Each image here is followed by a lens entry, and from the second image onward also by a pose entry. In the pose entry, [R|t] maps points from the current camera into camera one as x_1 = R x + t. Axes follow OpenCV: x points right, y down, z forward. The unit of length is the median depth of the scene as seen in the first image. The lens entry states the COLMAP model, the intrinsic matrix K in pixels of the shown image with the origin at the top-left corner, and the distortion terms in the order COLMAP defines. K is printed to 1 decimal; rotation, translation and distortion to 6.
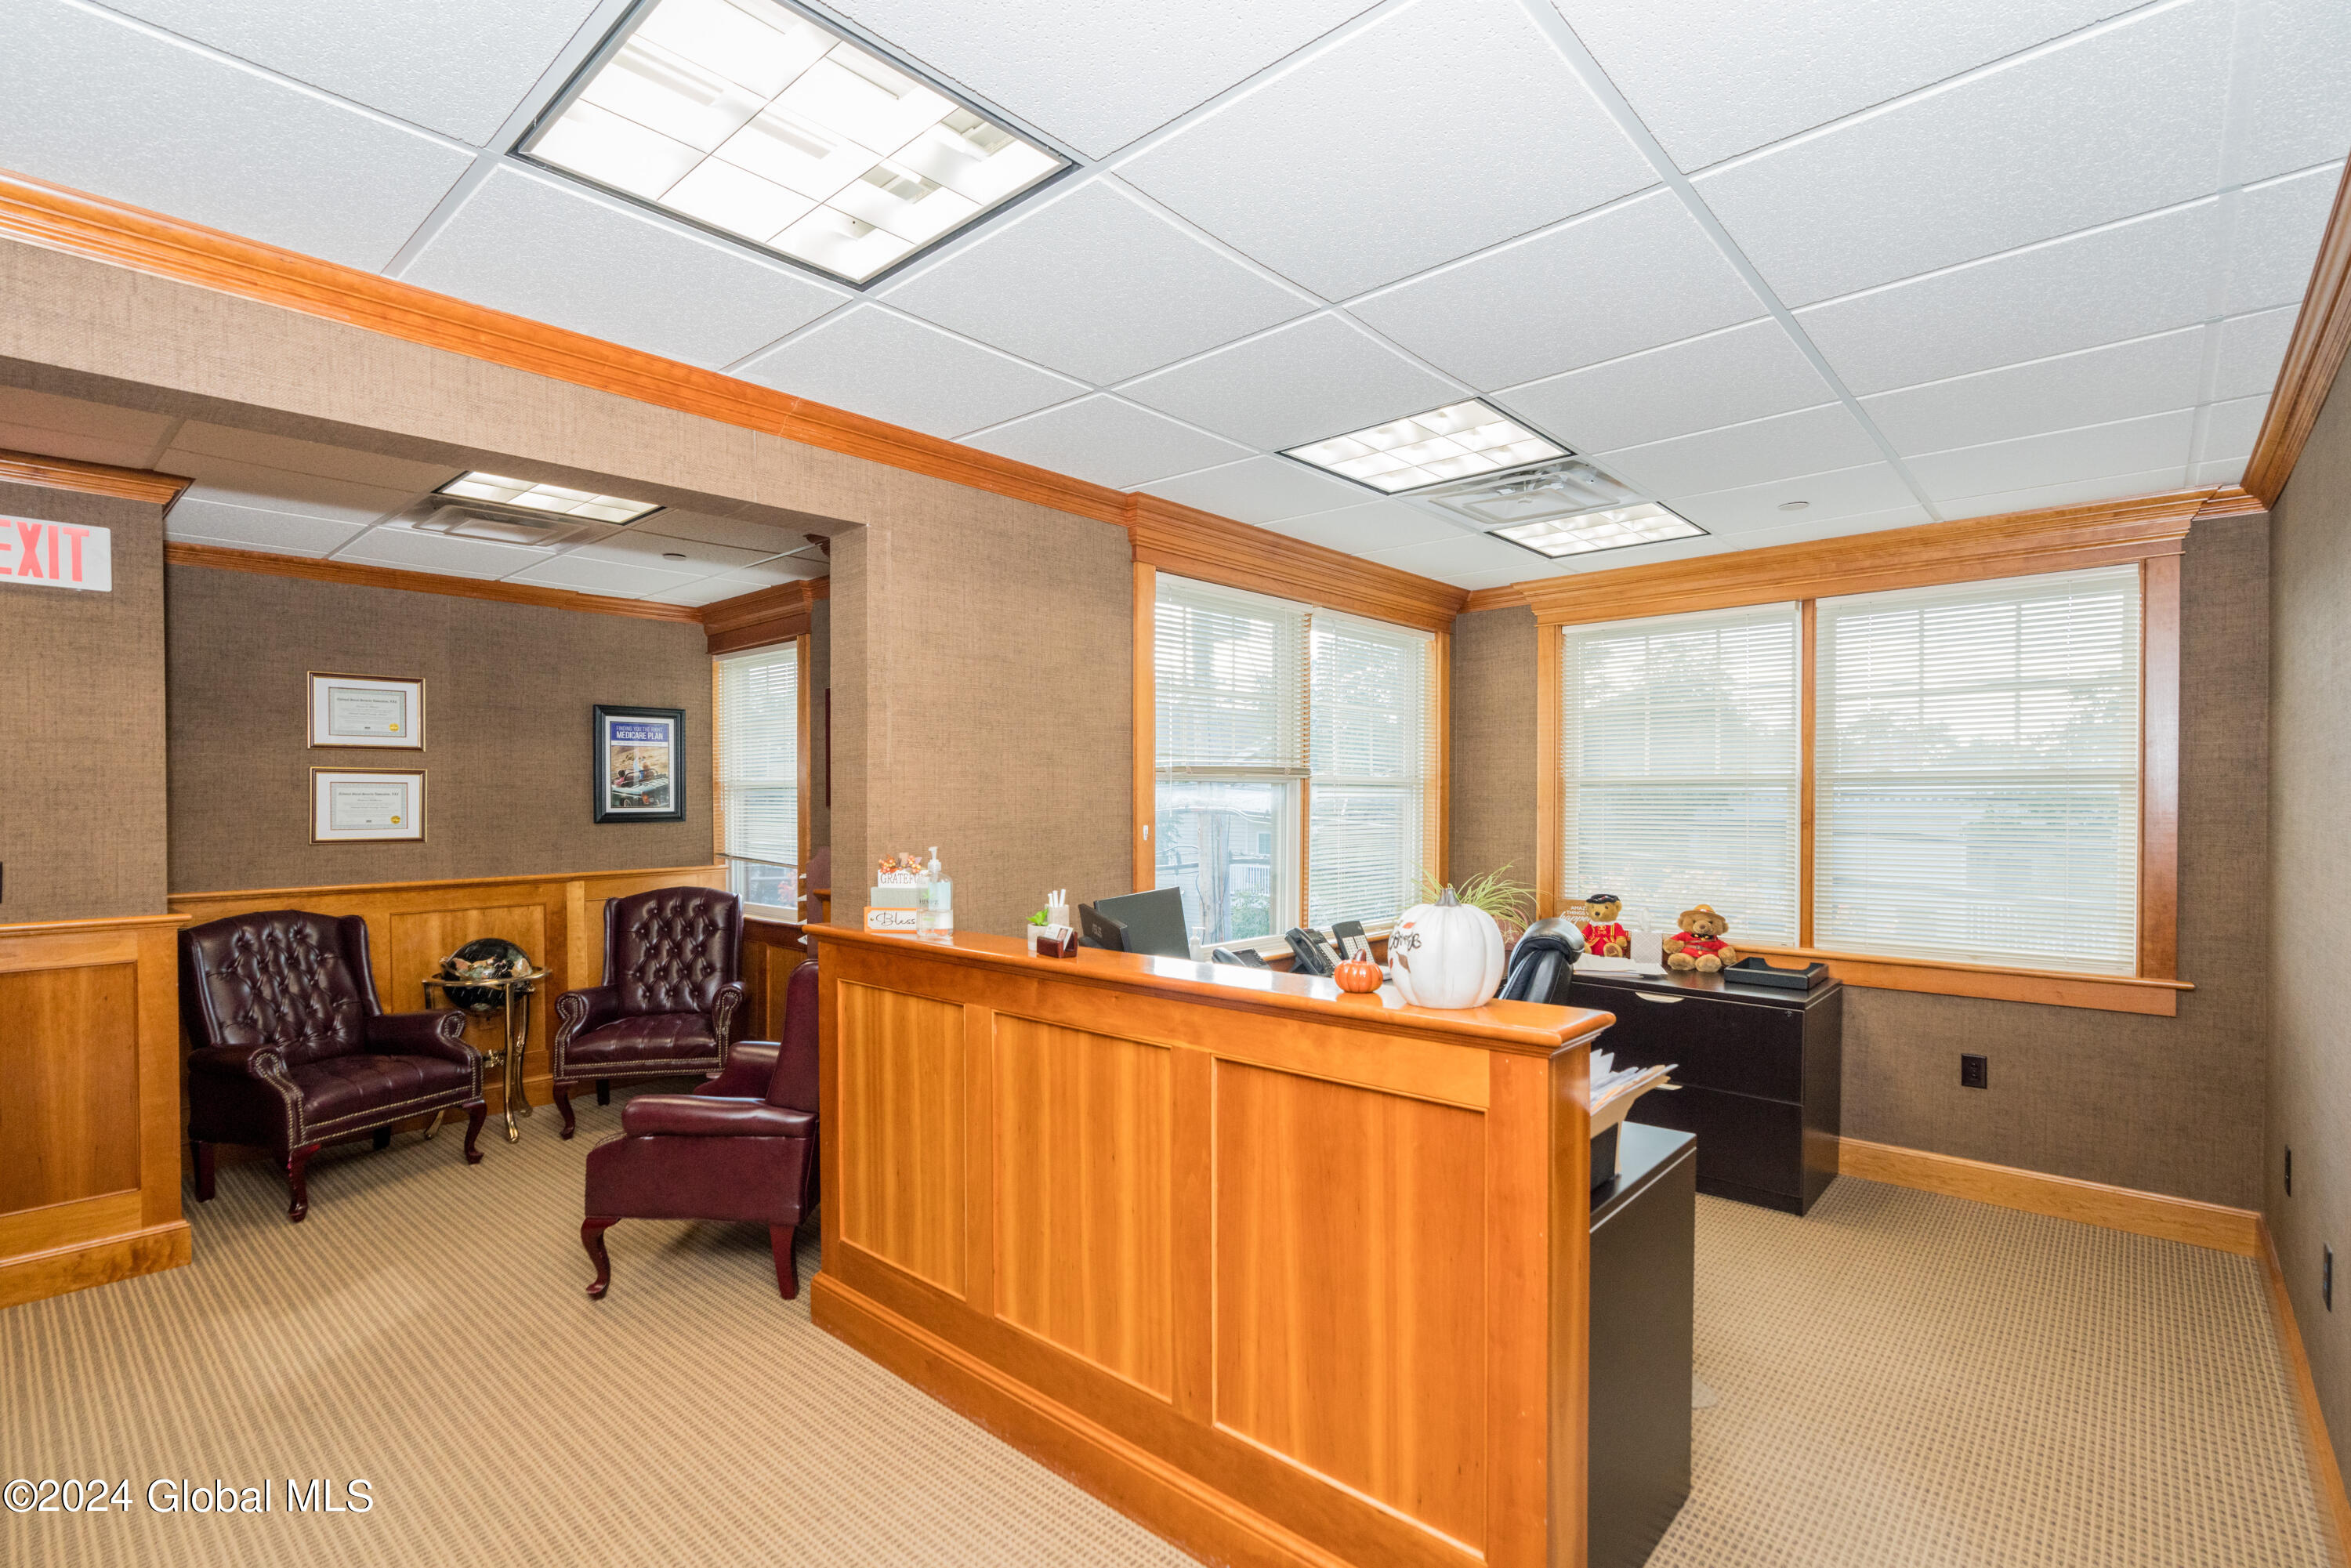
lens RADIAL K [[983.9, 0, 1170.9], [0, 983.9, 807.9], [0, 0, 1]] dist [-0.010857, 0.000355]
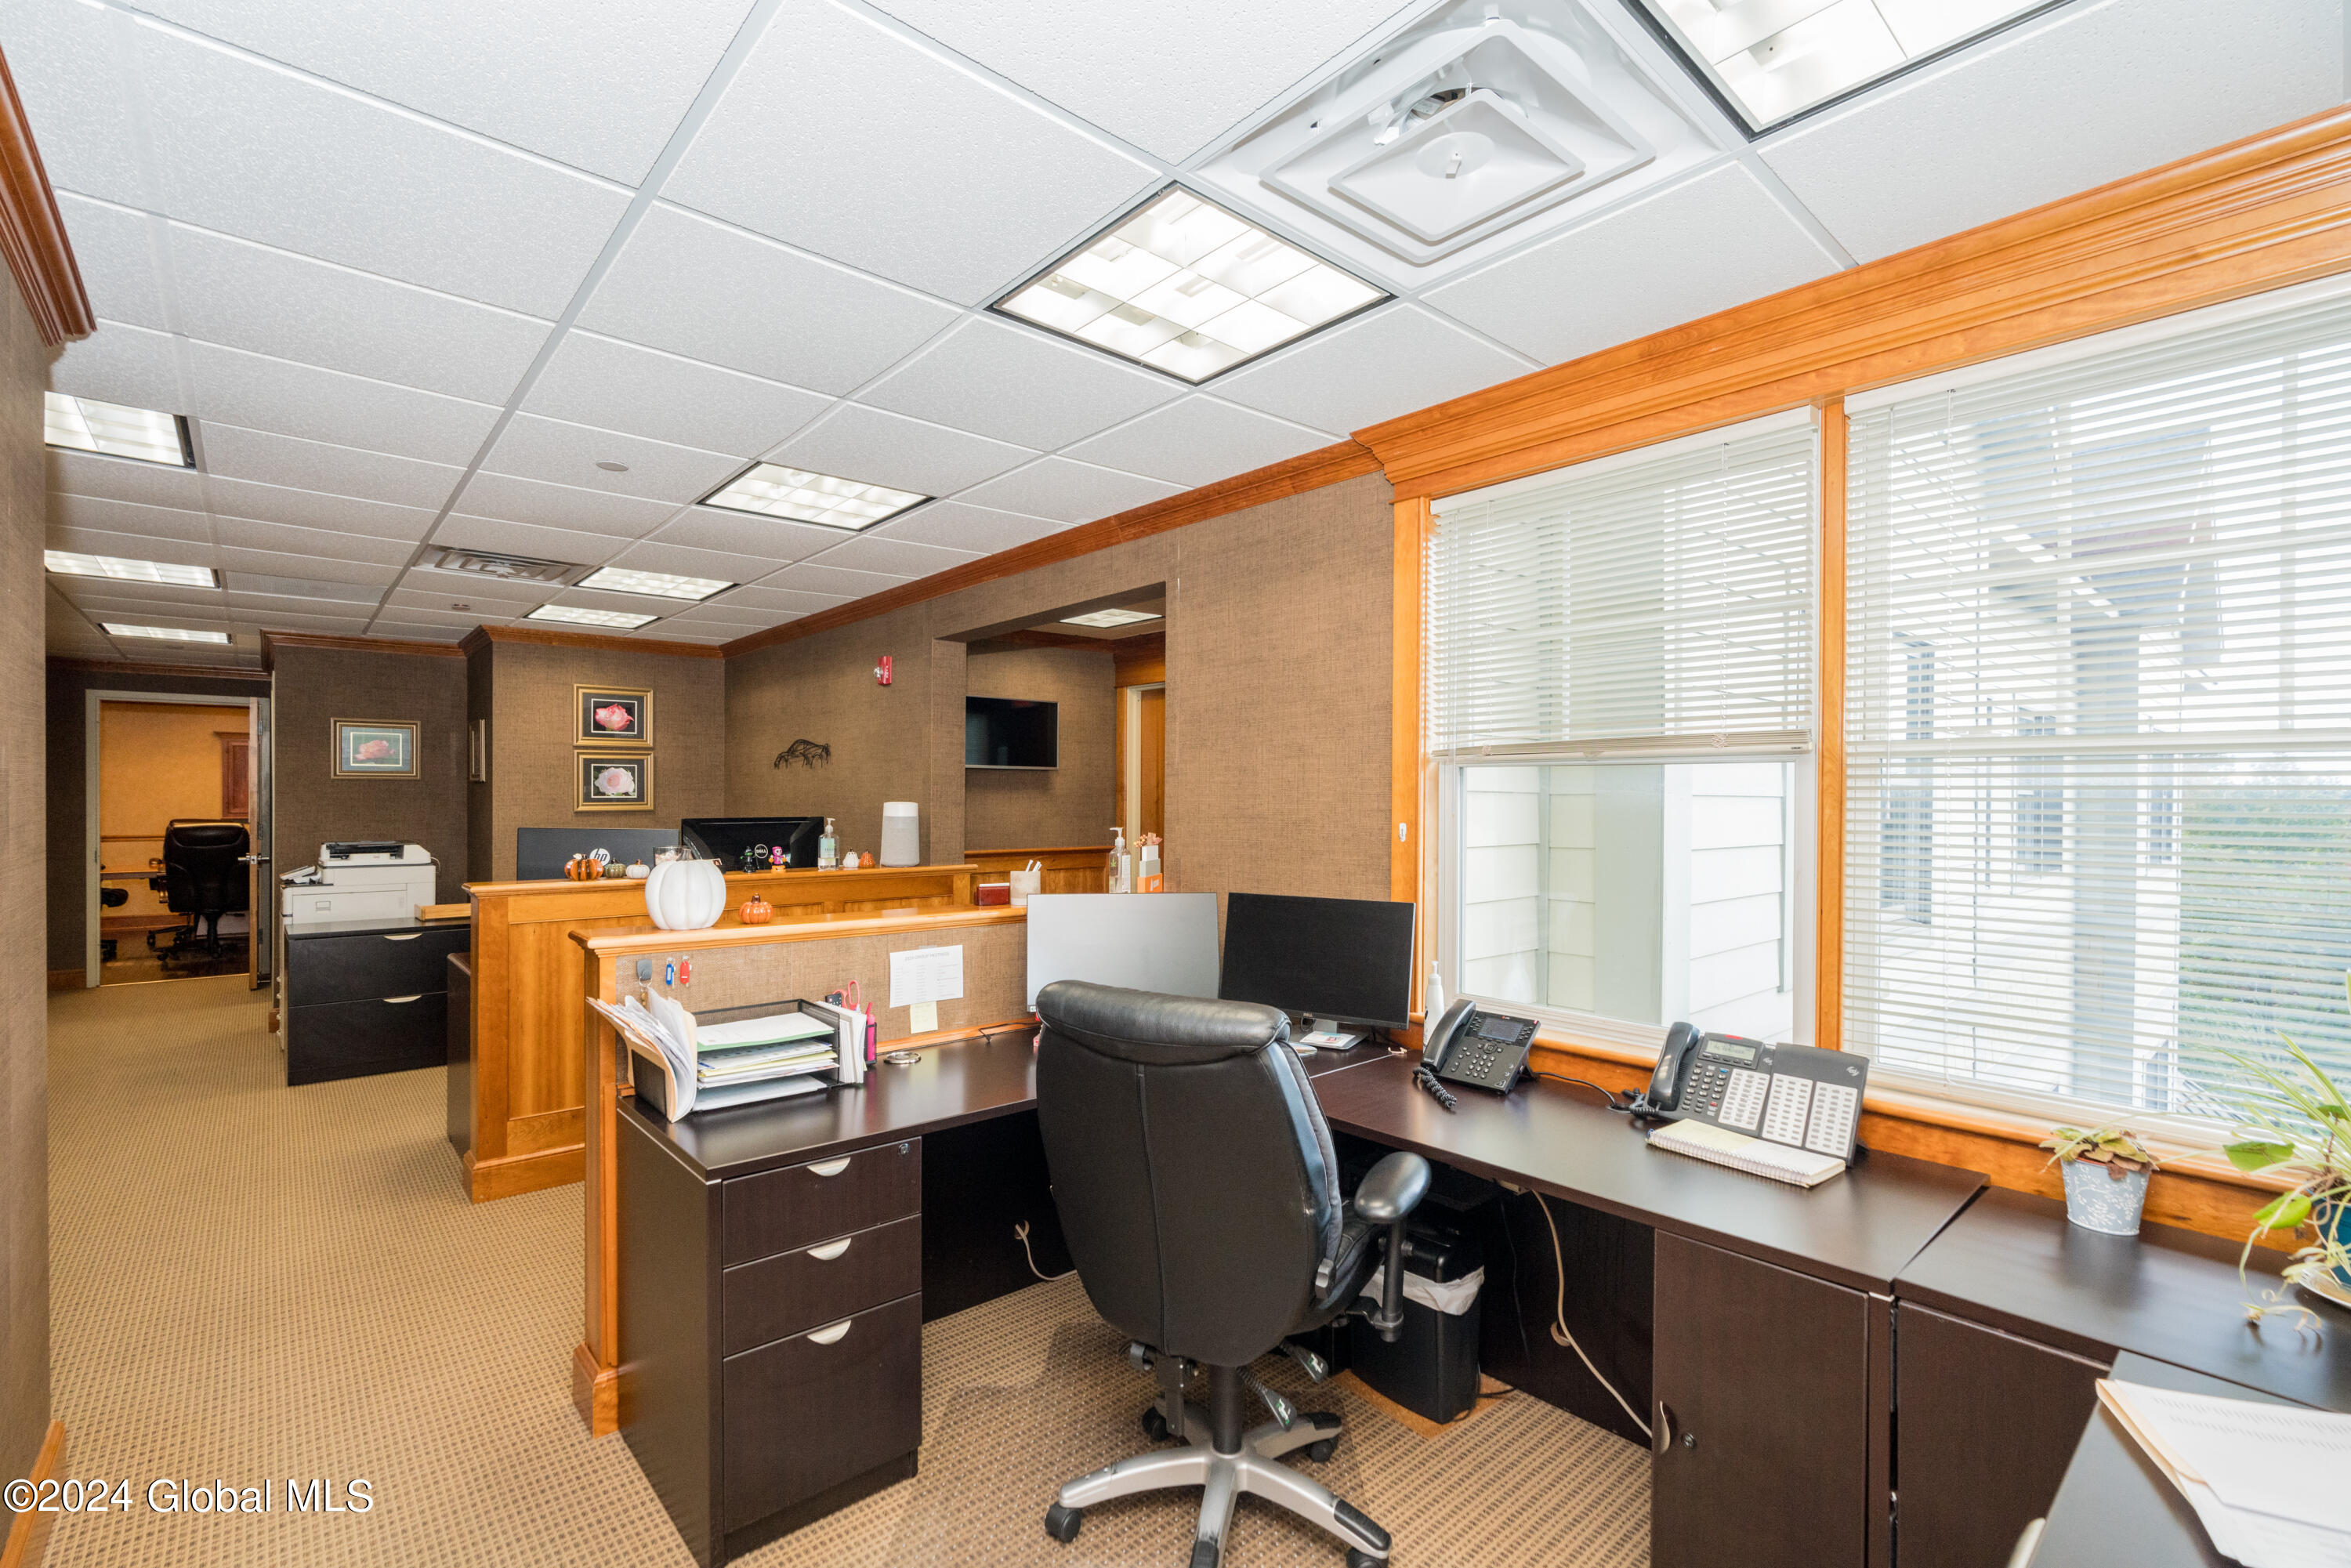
lens RADIAL K [[1039.8, 0, 1178.1], [0, 1039.8, 794.4], [0, 0, 1]] dist [-0.001821, -0.000437]
pose [[-0.059861, 0.001465, -0.998206, 0.809861], [-0.012137, 0.999924, 0.002195, -0.005661], [0.998133, 0.012246, -0.059839, 0.834454]]
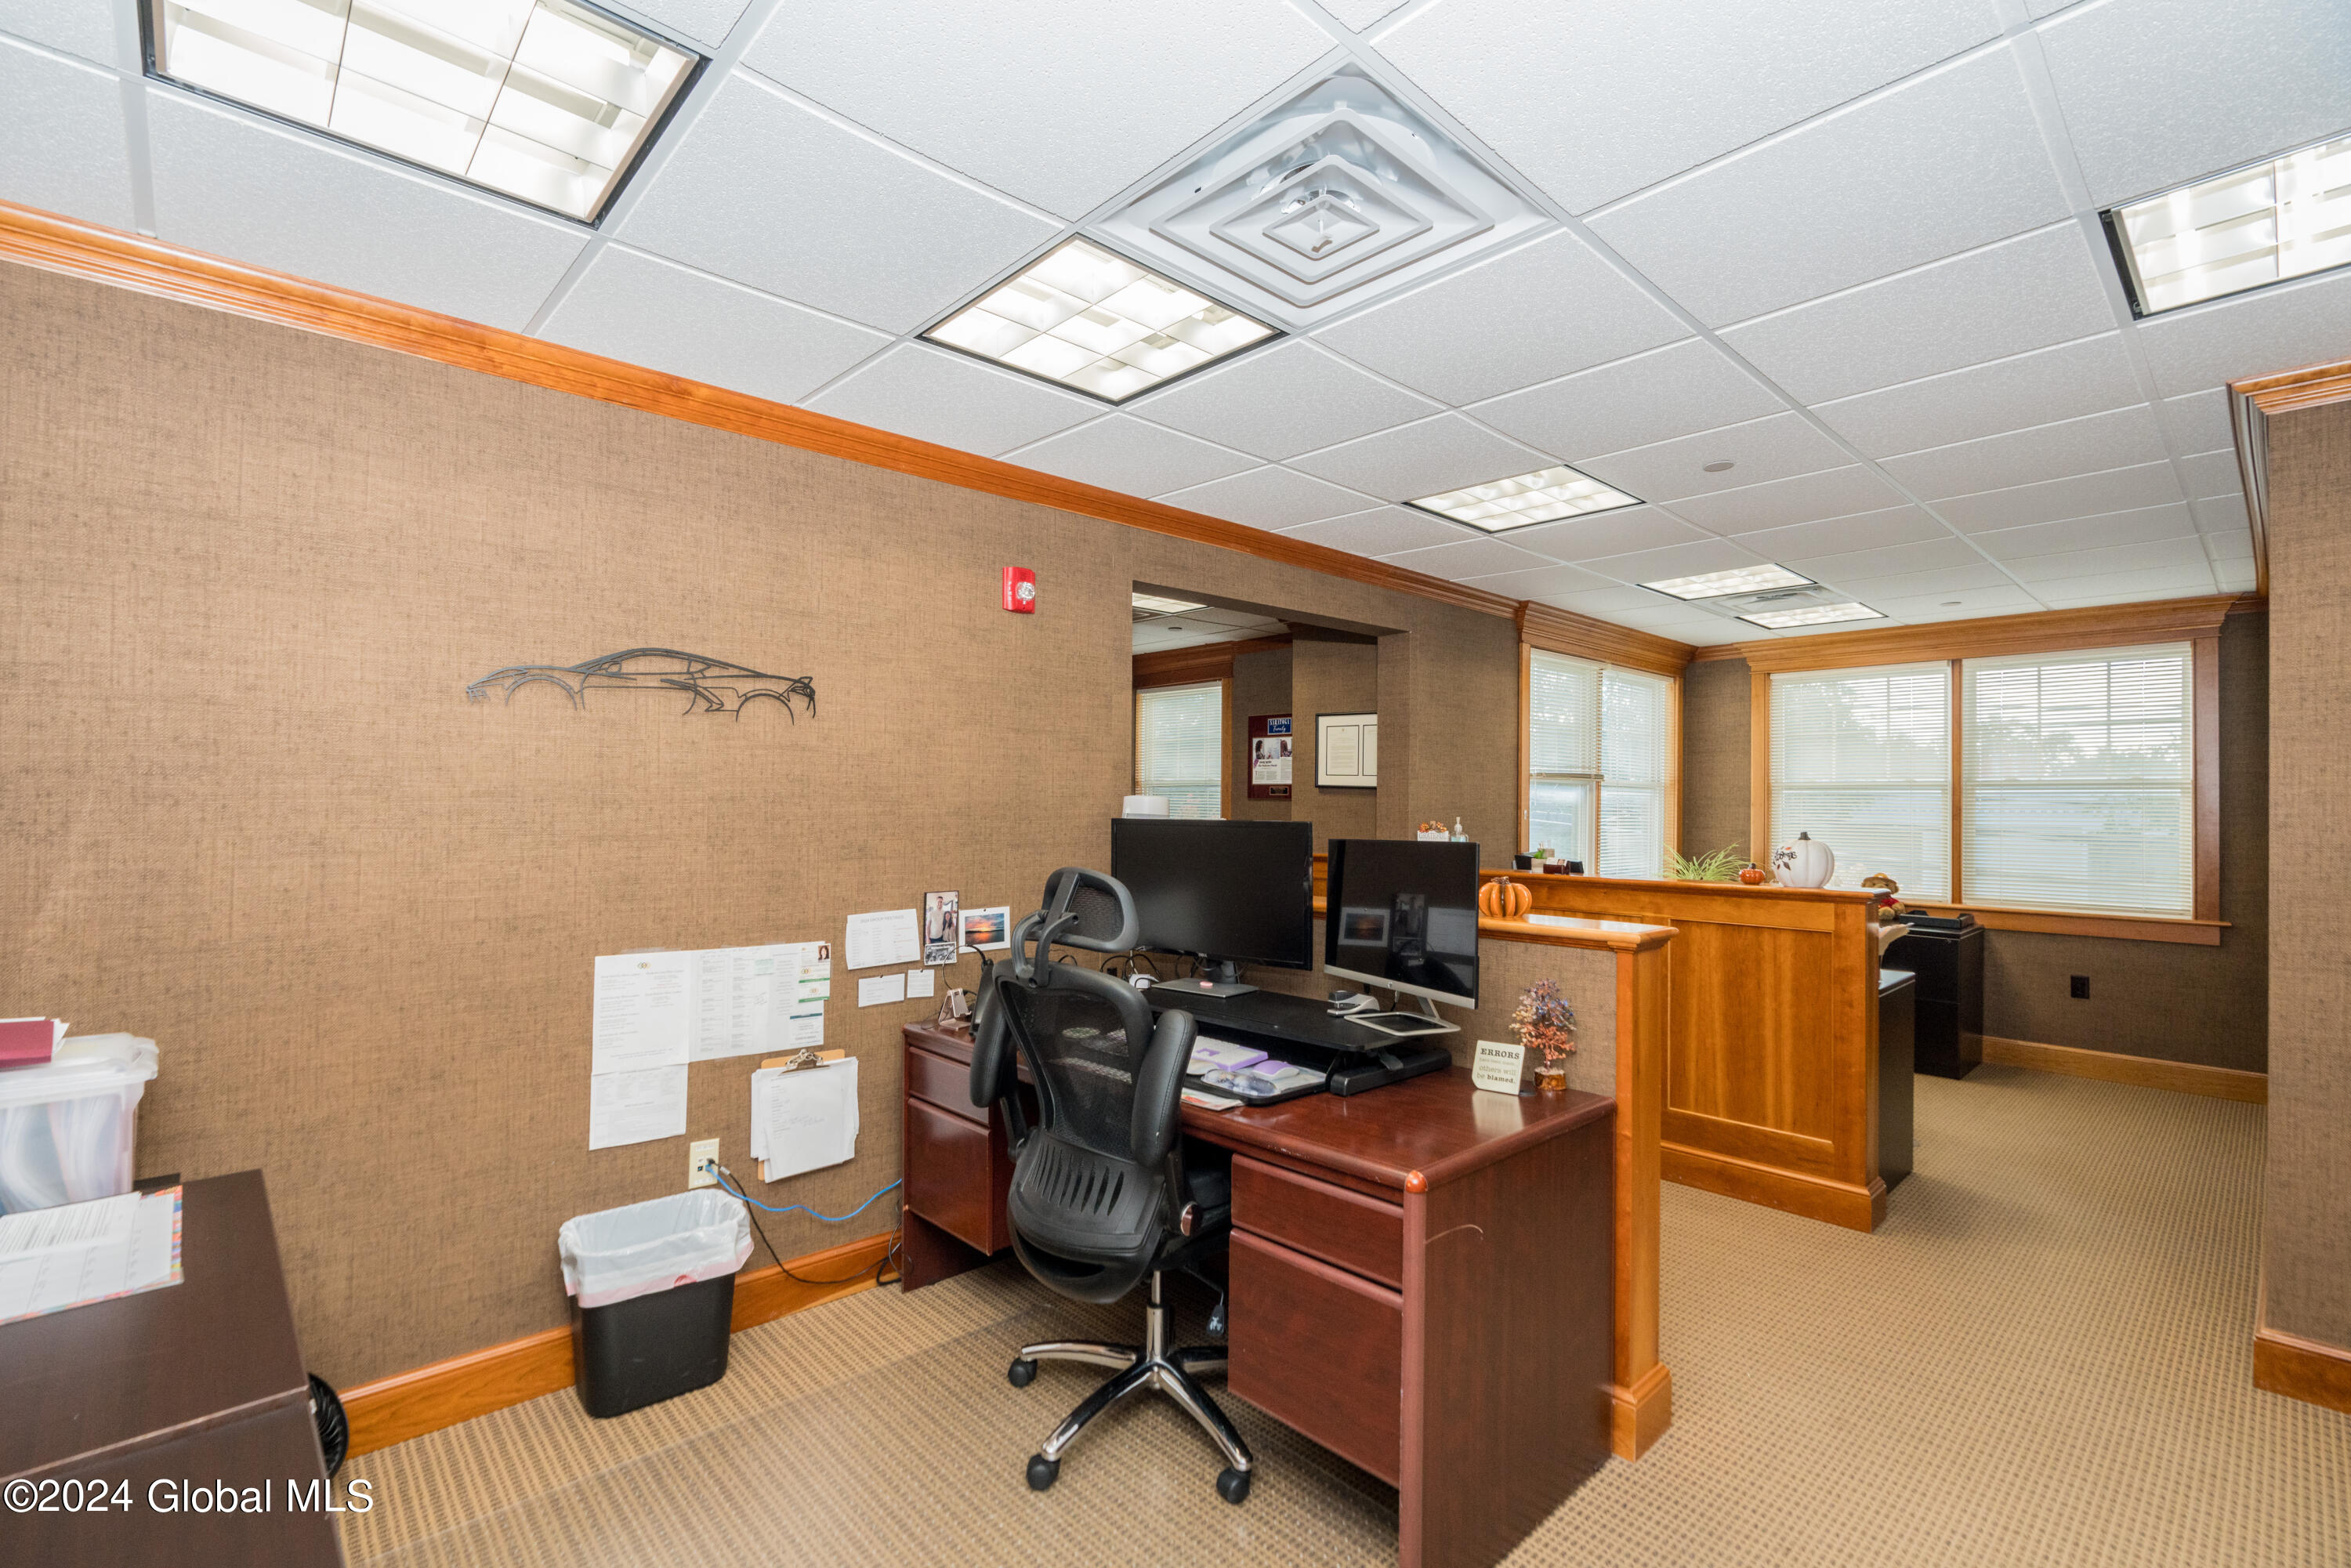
lens RADIAL K [[1039.8, 0, 1178.1], [0, 1039.8, 794.4], [0, 0, 1]] dist [-0.001821, -0.000437]
pose [[0.999203, 0.008454, -0.039002, -0.491072], [-0.009312, 0.999717, -0.021870, 0.032757], [0.038806, 0.022216, 0.999000, -0.642430]]
